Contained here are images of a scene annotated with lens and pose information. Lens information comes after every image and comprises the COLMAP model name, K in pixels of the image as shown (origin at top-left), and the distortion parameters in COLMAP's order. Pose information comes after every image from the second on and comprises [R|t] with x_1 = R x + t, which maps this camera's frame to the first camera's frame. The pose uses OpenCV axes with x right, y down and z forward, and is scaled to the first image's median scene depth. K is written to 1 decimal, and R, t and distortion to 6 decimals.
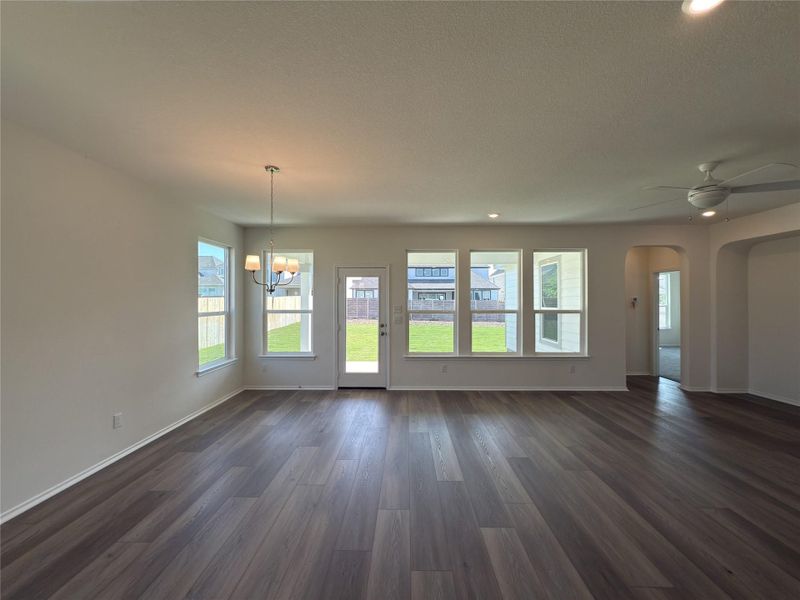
lens RADIAL K [[318.0, 0, 400.0], [0, 318.0, 300.0], [0, 0, 1]] dist [0.000902, 0.000245]
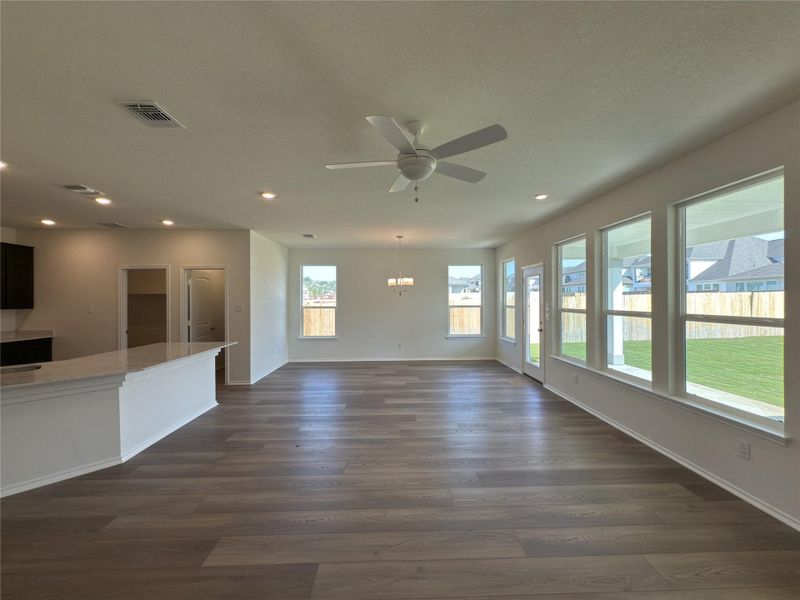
lens RADIAL K [[318.0, 0, 400.0], [0, 318.0, 300.0], [0, 0, 1]] dist [0.000902, 0.000245]
pose [[0.052748, 0.004231, -0.998599, 0.962239], [0.005872, 0.999972, 0.004547, -0.001487], [0.998591, -0.006104, 0.052722, 0.493669]]
